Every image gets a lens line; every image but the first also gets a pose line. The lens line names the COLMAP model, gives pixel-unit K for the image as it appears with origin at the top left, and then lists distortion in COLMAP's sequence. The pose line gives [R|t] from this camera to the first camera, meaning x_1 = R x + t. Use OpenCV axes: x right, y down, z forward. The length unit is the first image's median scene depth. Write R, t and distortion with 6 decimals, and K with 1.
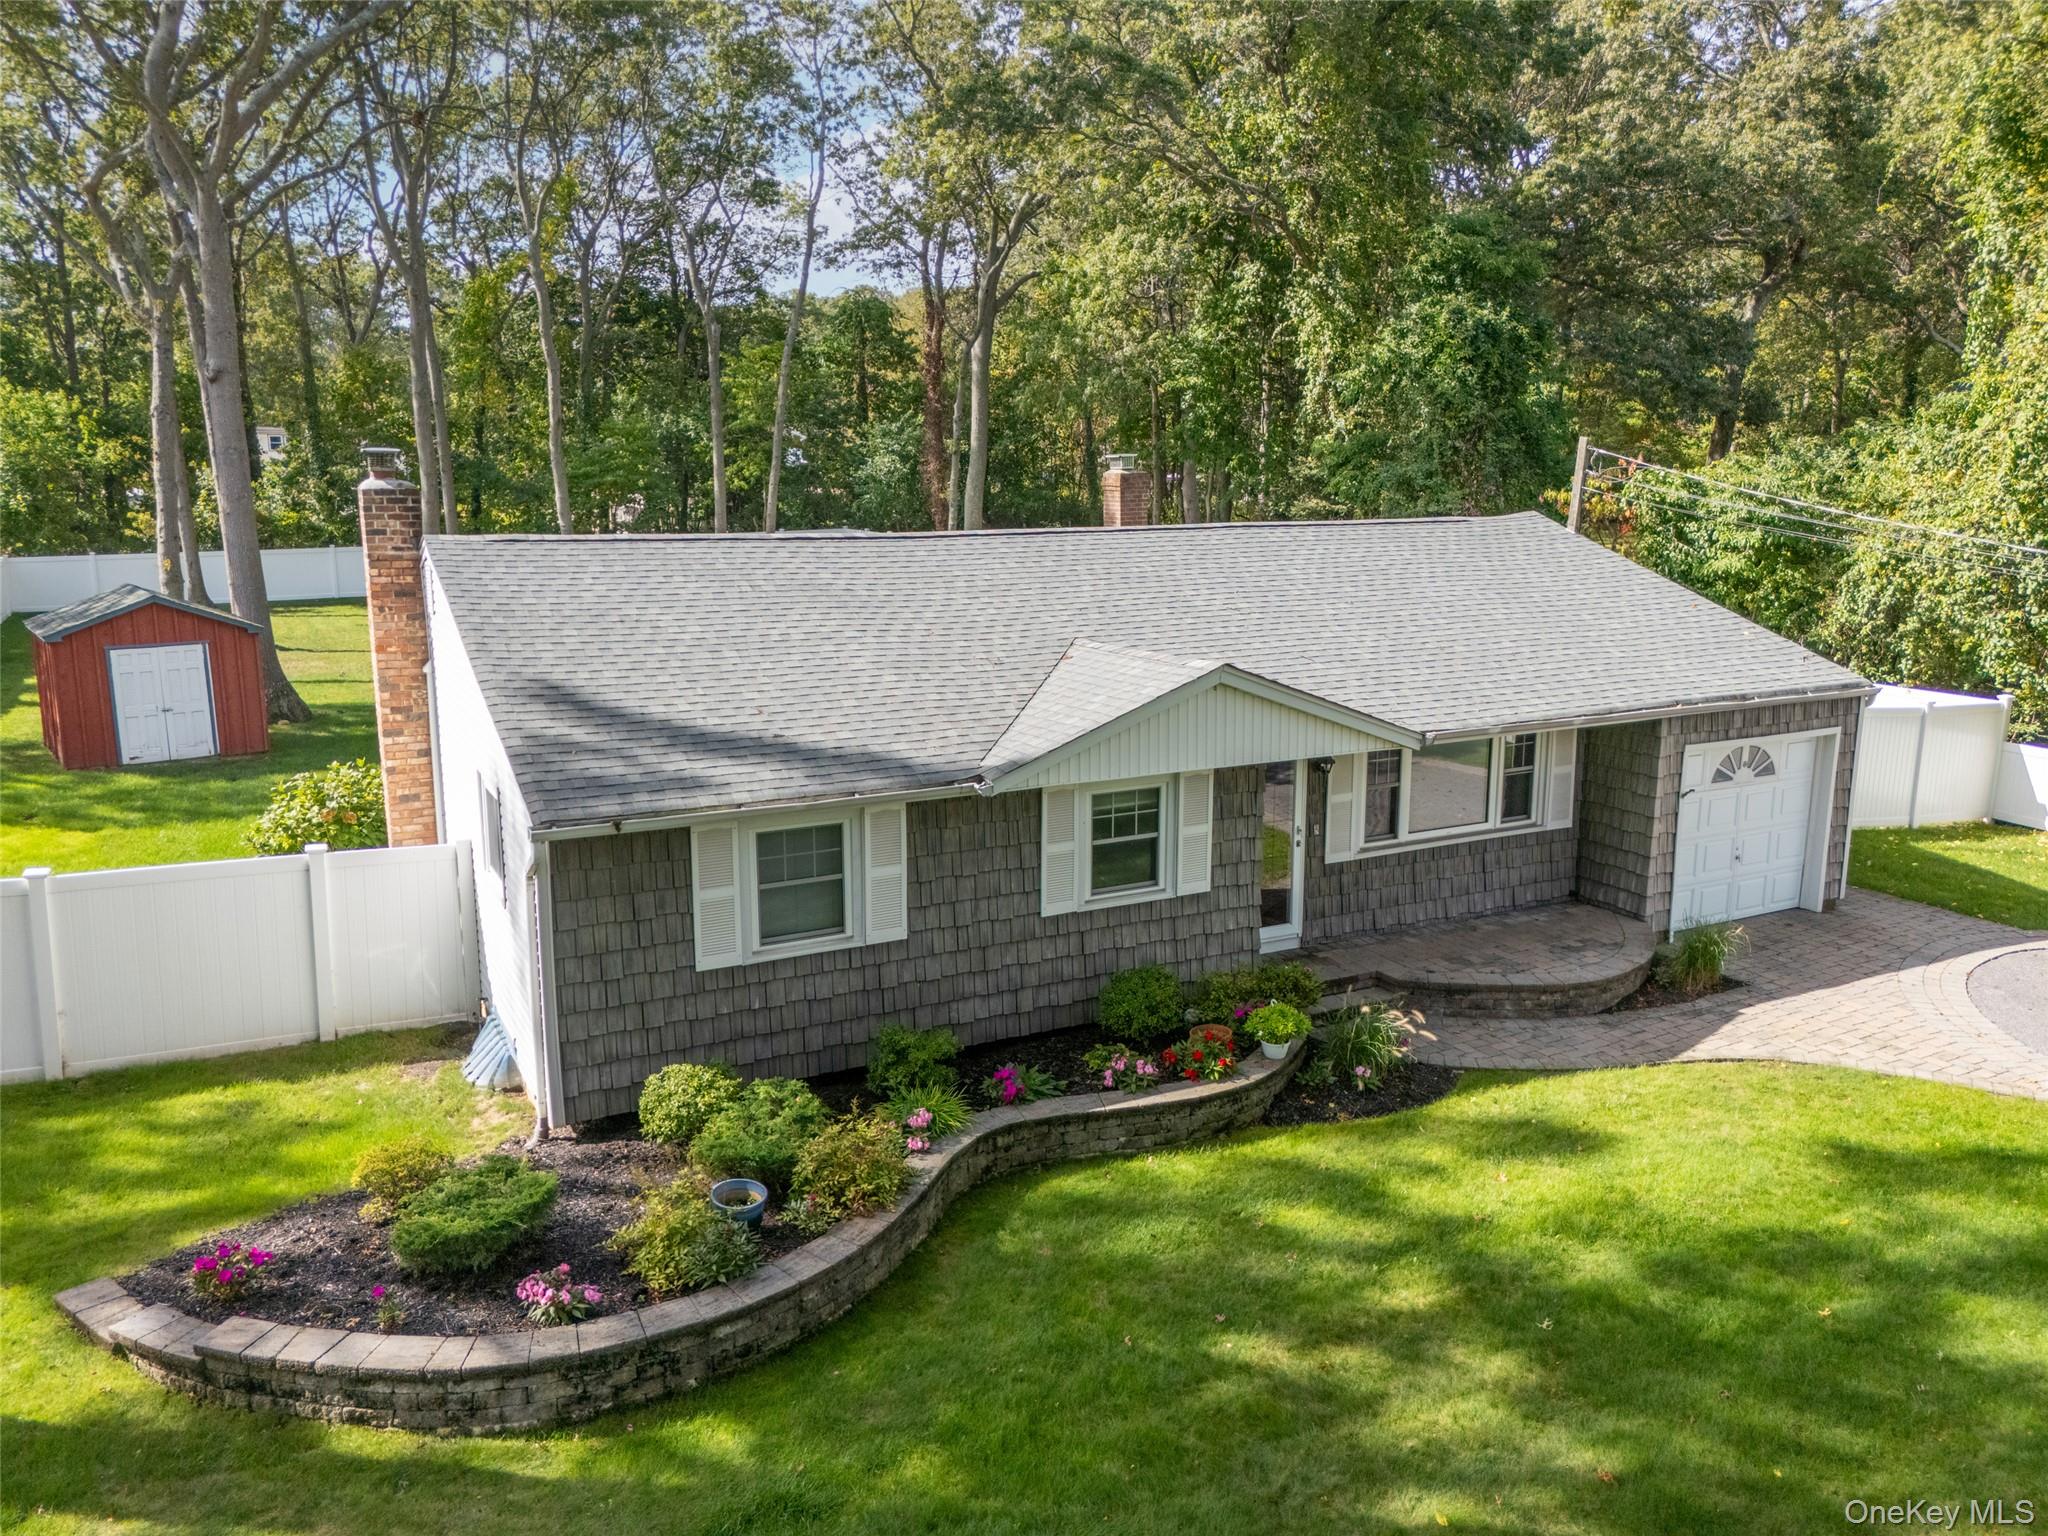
lens RADIAL K [[1579.4, 0, 1027.2], [0, 1579.4, 763.4], [0, 0, 1]] dist [0.067605, -0.078317]
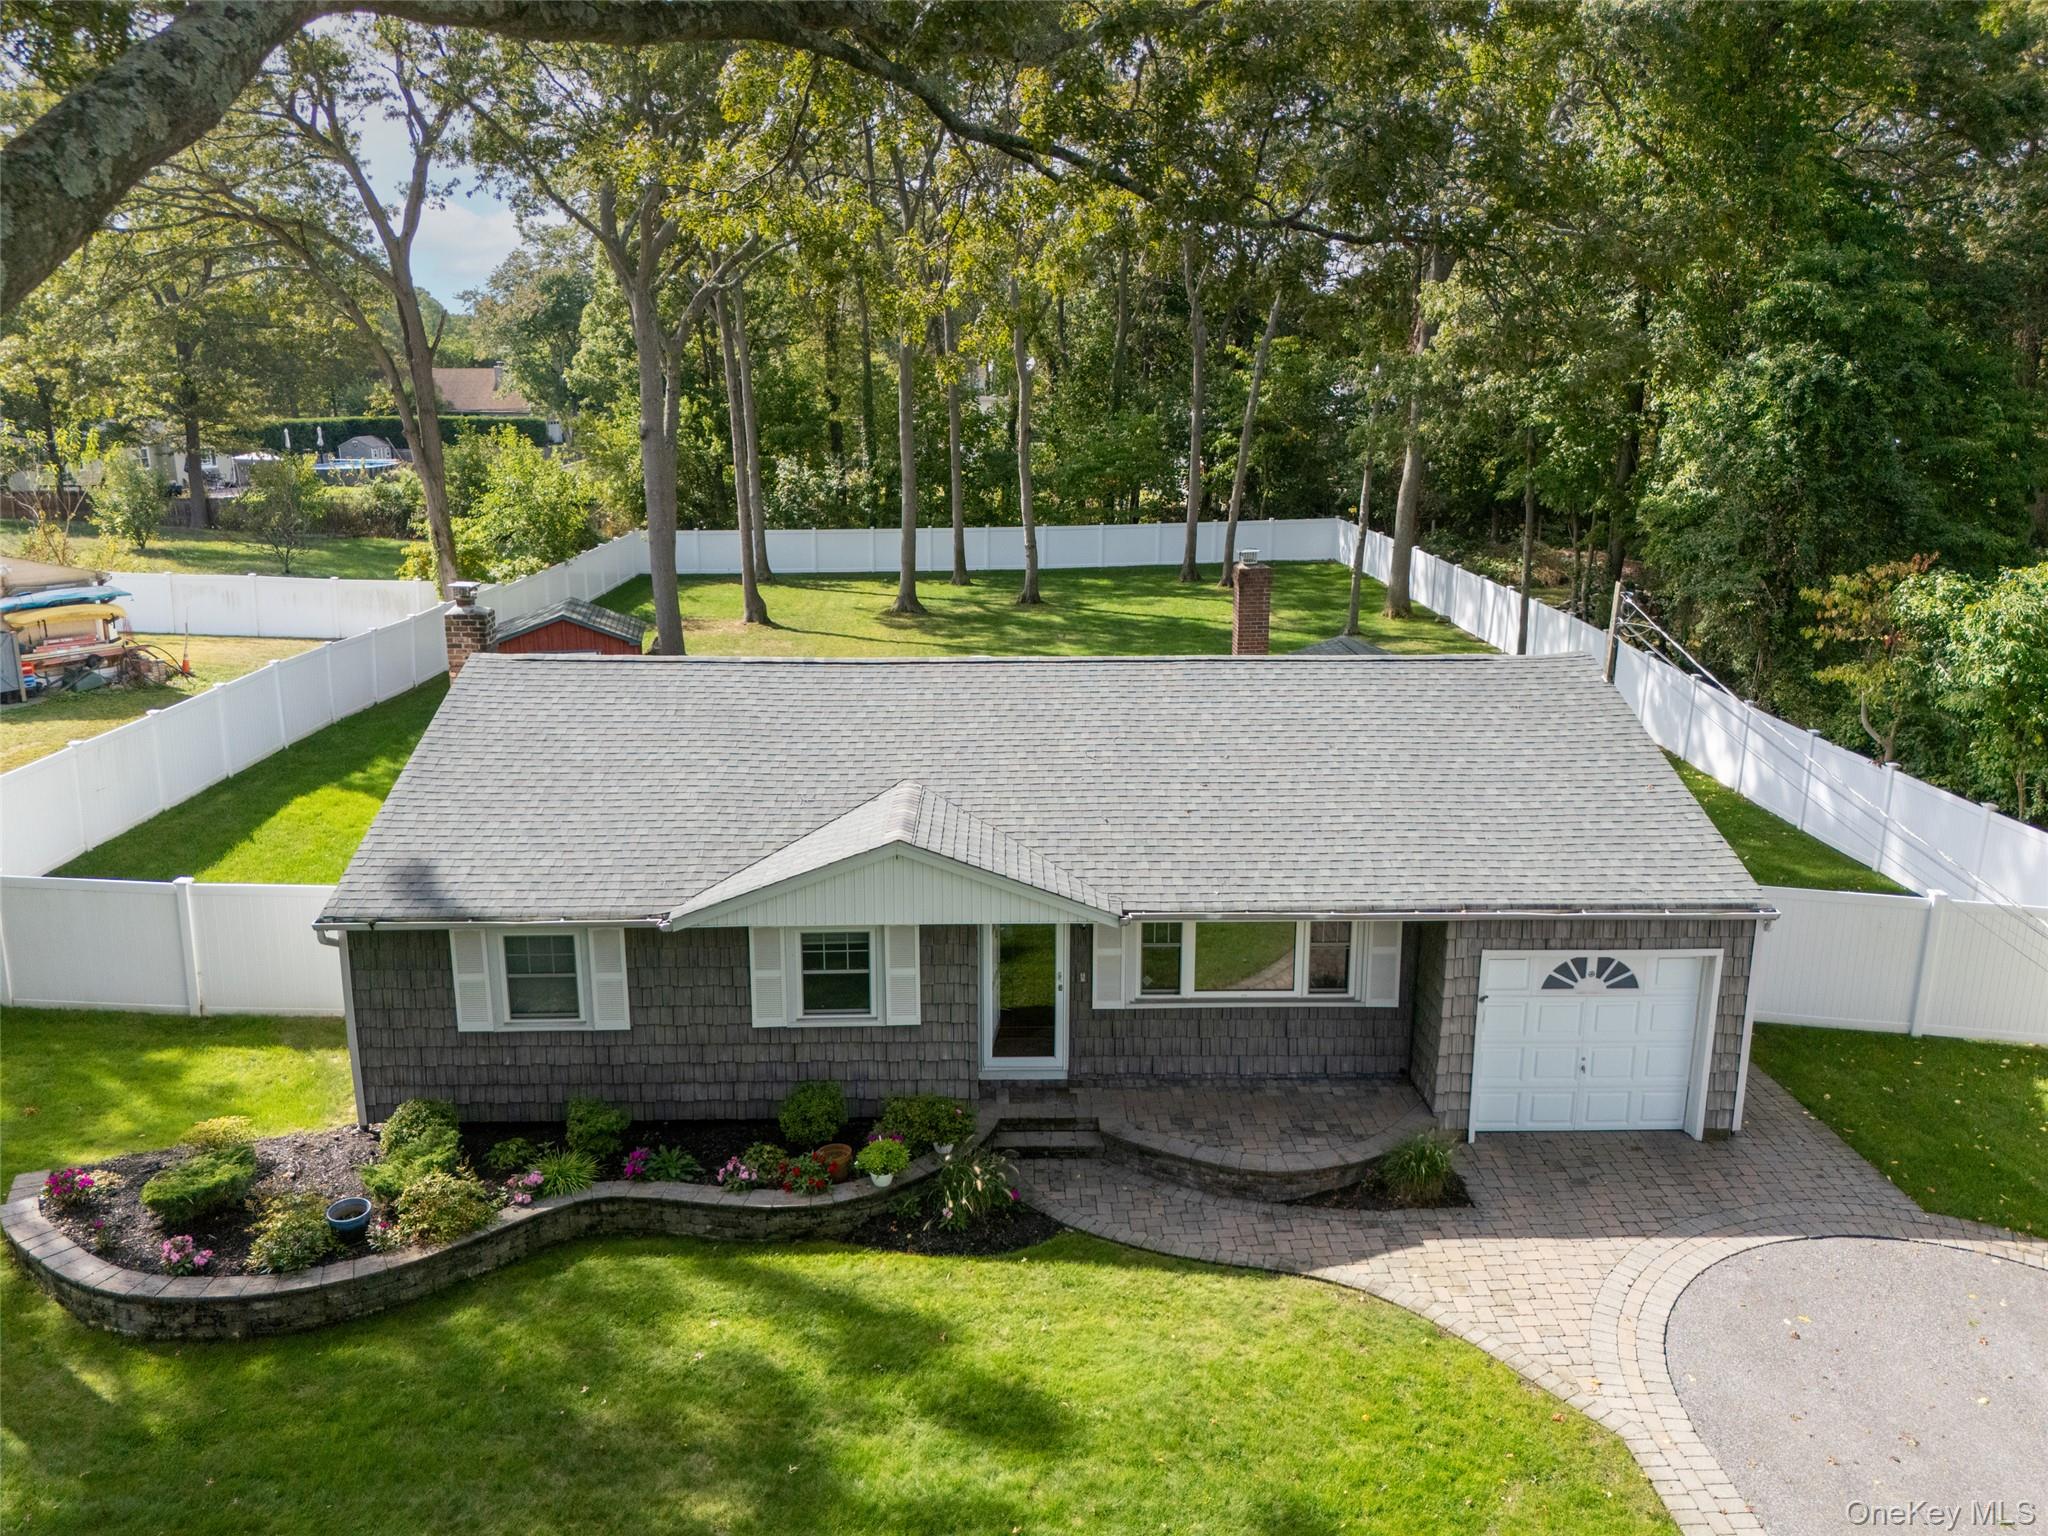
lens RADIAL K [[1579.4, 0, 1027.2], [0, 1579.4, 763.4], [0, 0, 1]] dist [0.067605, -0.078317]
pose [[0.892000, 0.109169, -0.438655, 0.676194], [-0.085939, 0.993656, 0.072539, -0.200630], [0.443791, -0.027007, 0.895723, 0.007654]]
